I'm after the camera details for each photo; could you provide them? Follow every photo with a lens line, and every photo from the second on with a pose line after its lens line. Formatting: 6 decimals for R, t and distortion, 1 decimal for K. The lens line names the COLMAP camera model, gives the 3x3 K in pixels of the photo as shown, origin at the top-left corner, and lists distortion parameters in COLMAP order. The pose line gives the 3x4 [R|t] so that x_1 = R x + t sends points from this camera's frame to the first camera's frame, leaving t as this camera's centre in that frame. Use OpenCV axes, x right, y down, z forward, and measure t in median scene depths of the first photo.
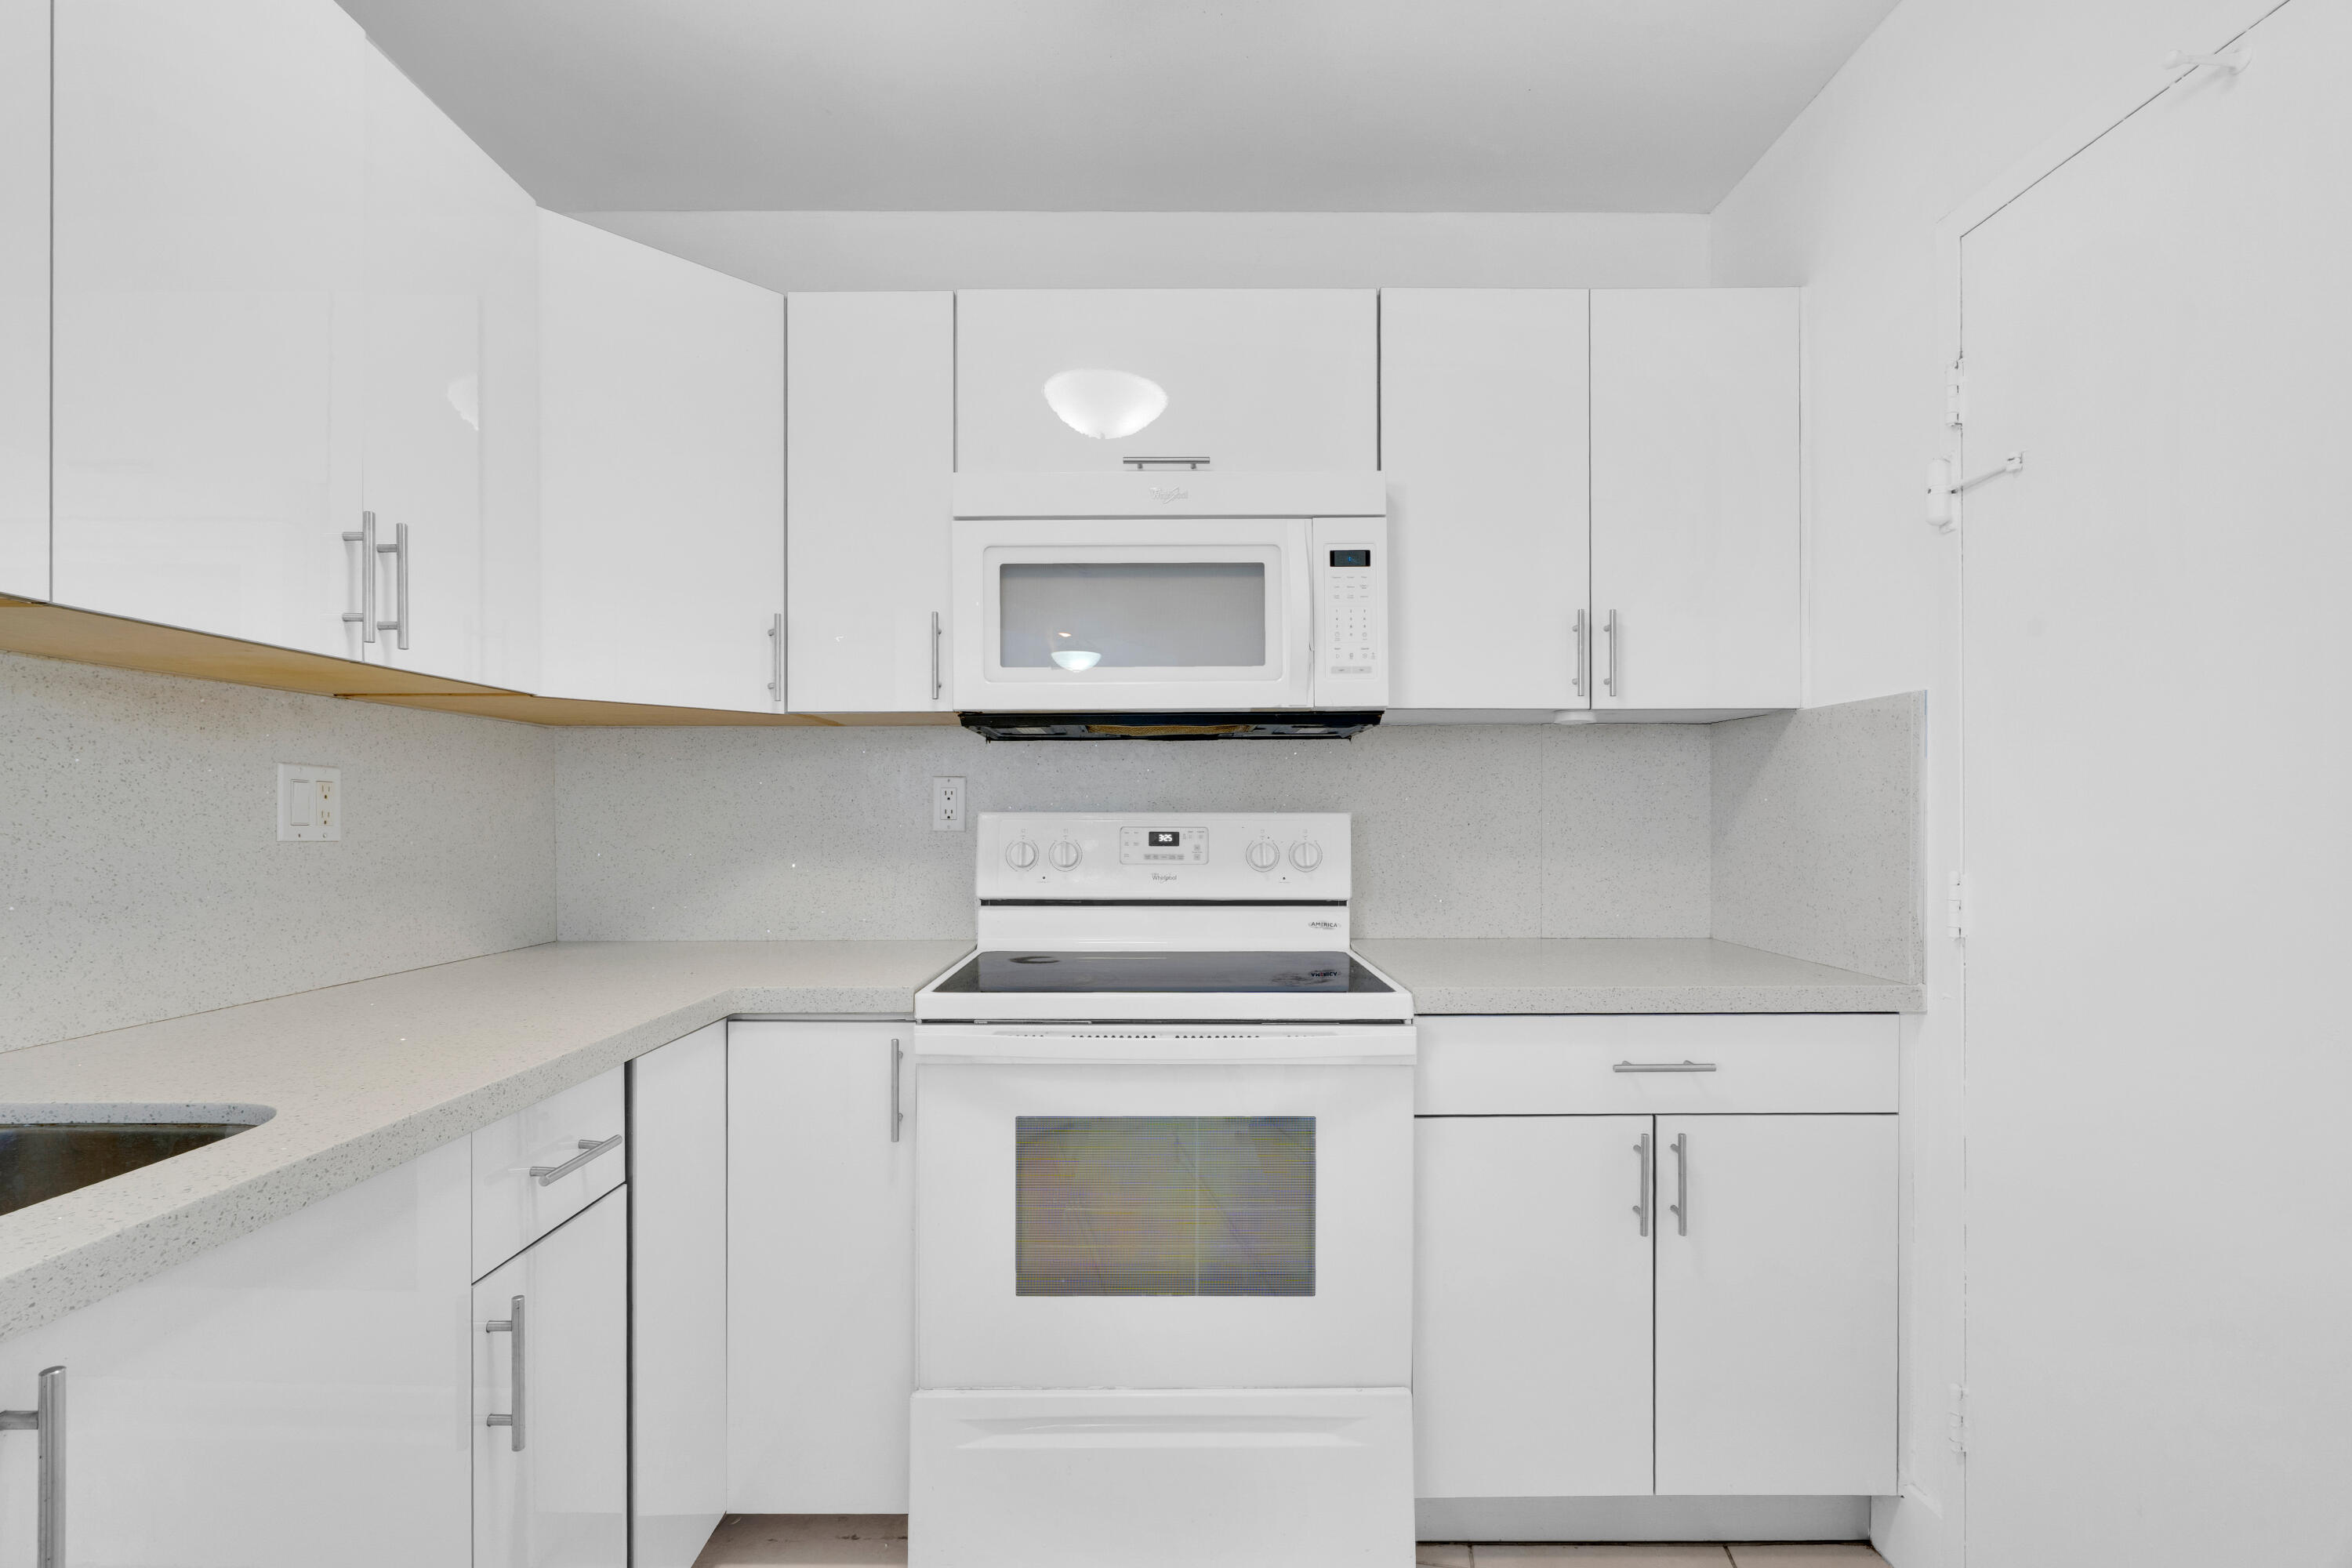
lens RADIAL K [[1200.5, 0, 1141.1], [0, 1200.5, 809.8], [0, 0, 1]] dist [-0.003221, 0.003753]
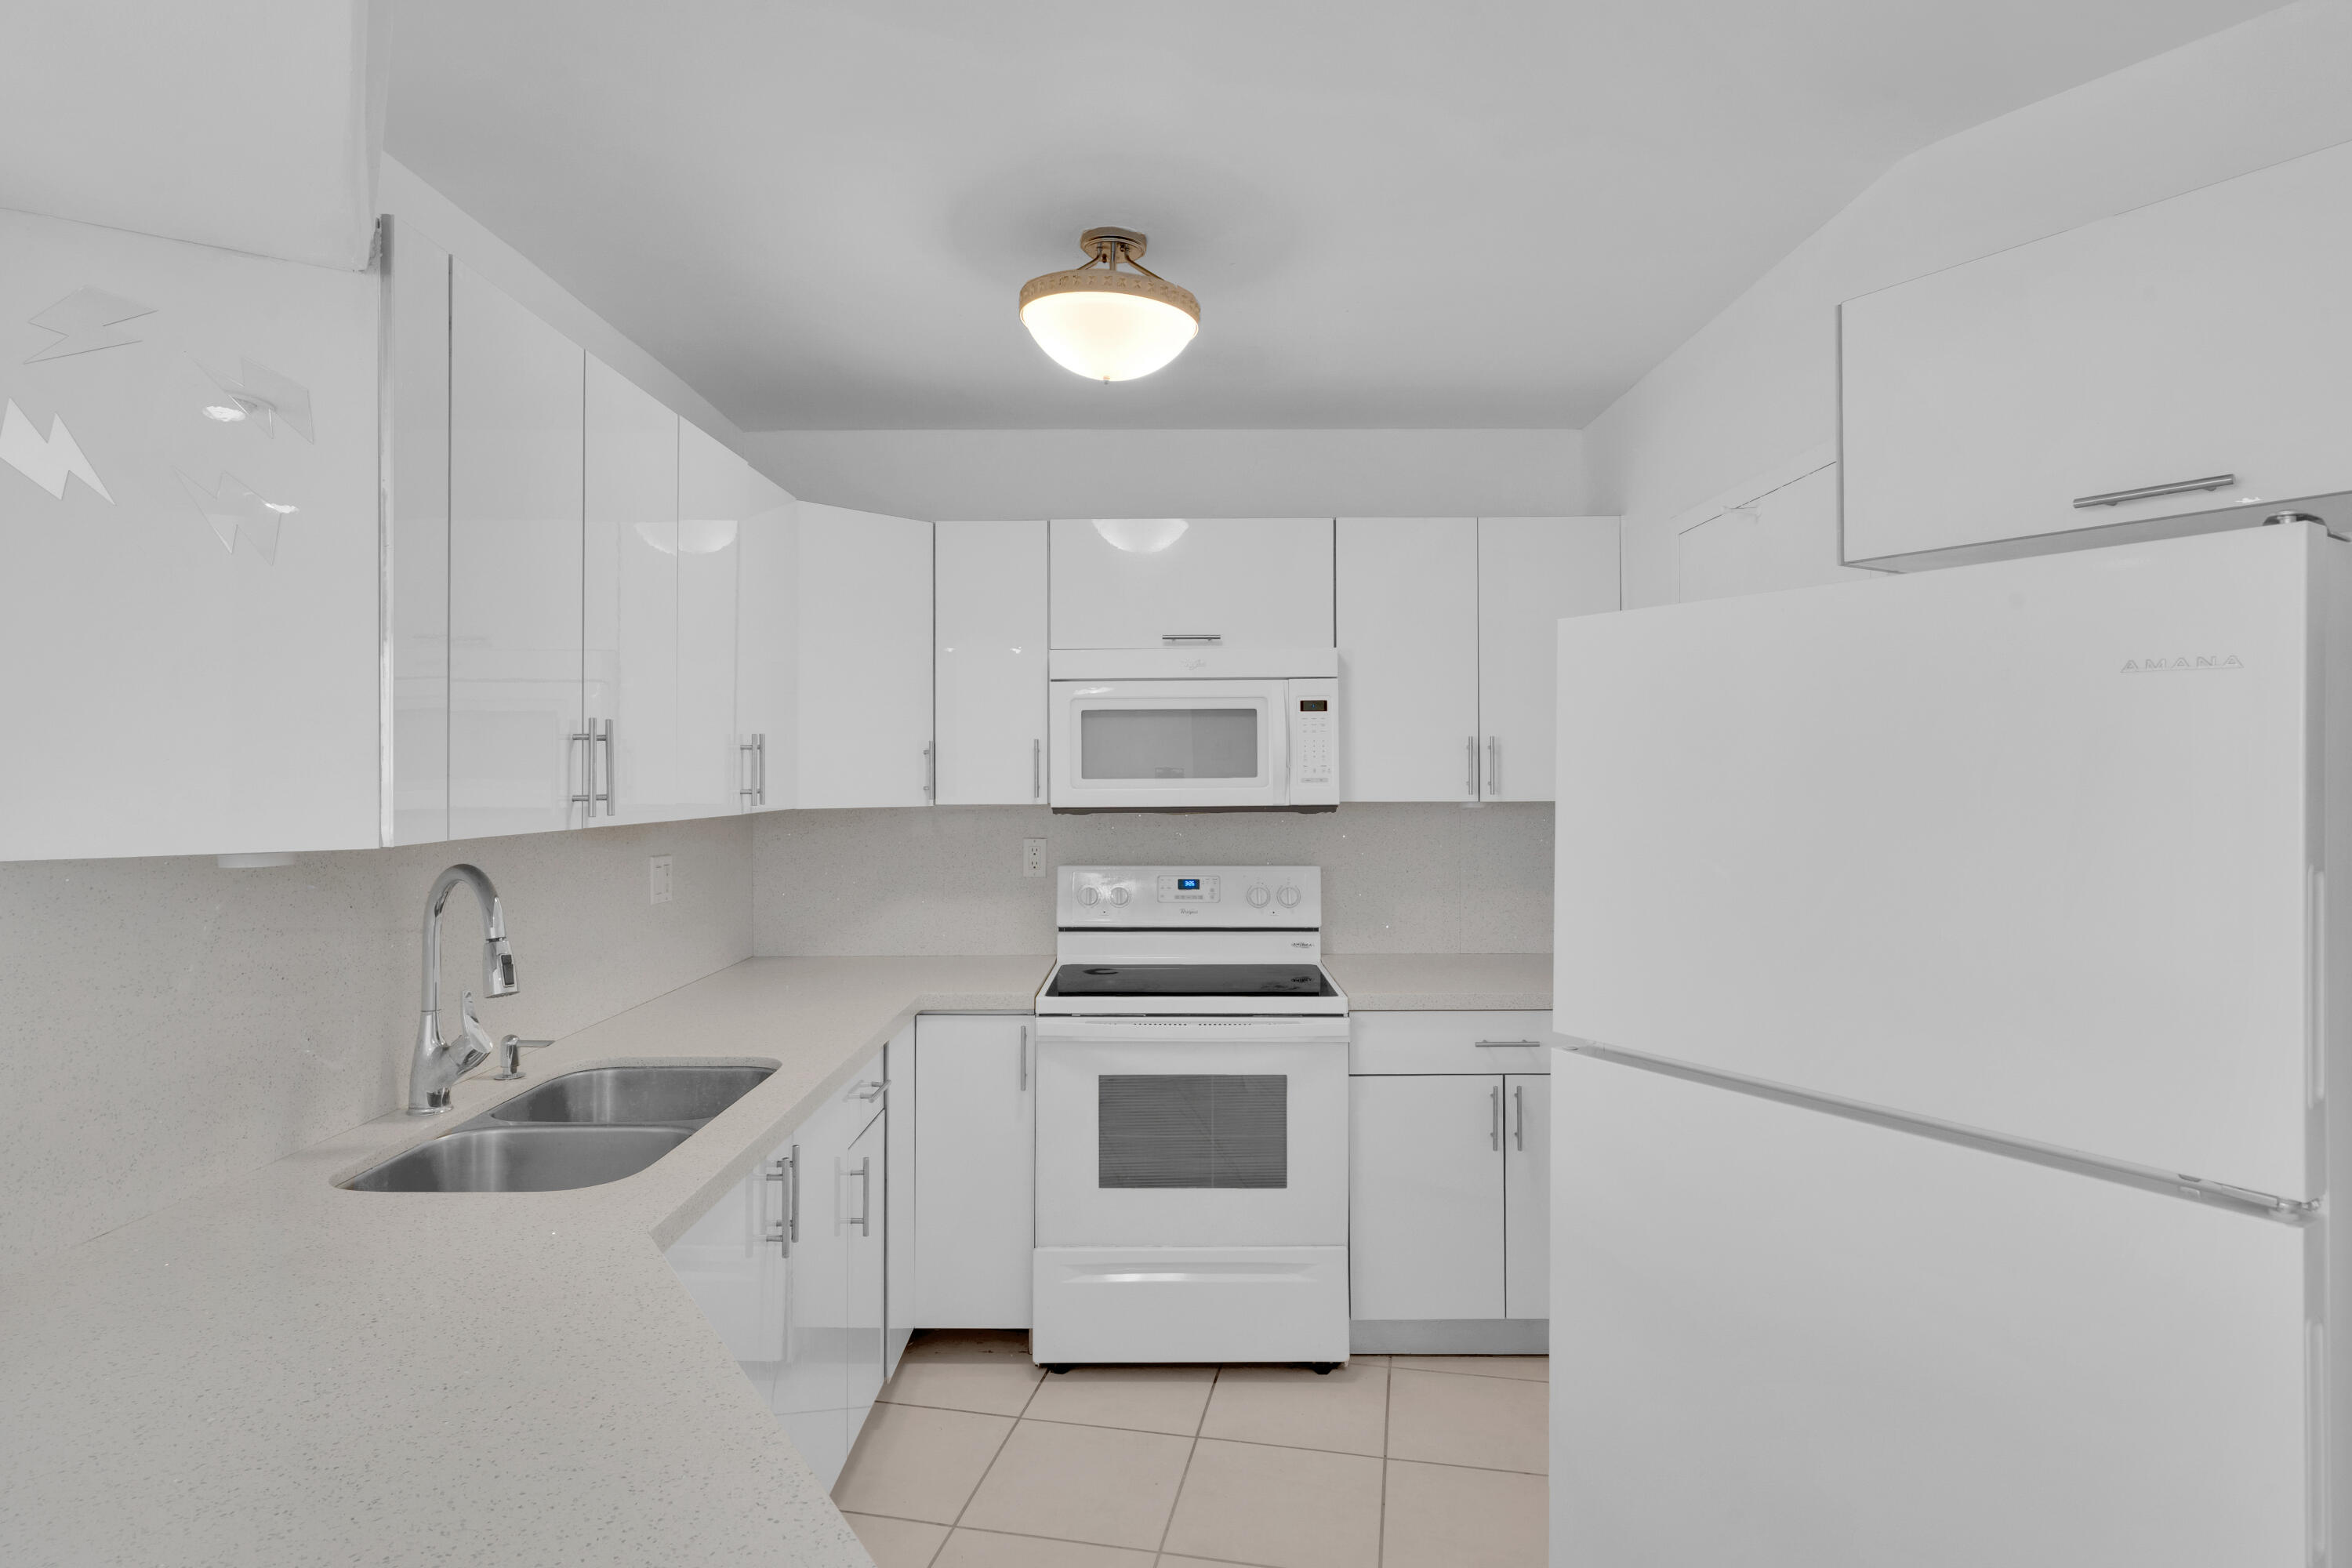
lens RADIAL K [[1200.5, 0, 1153.1], [0, 1200.5, 785.0], [0, 0, 1]] dist [-0.003221, 0.003753]
pose [[0.999998, -0.000457, -0.002159, -0.027001], [0.000435, 0.999946, -0.010343, -0.106495], [0.002163, 0.010342, 0.999944, -0.564610]]
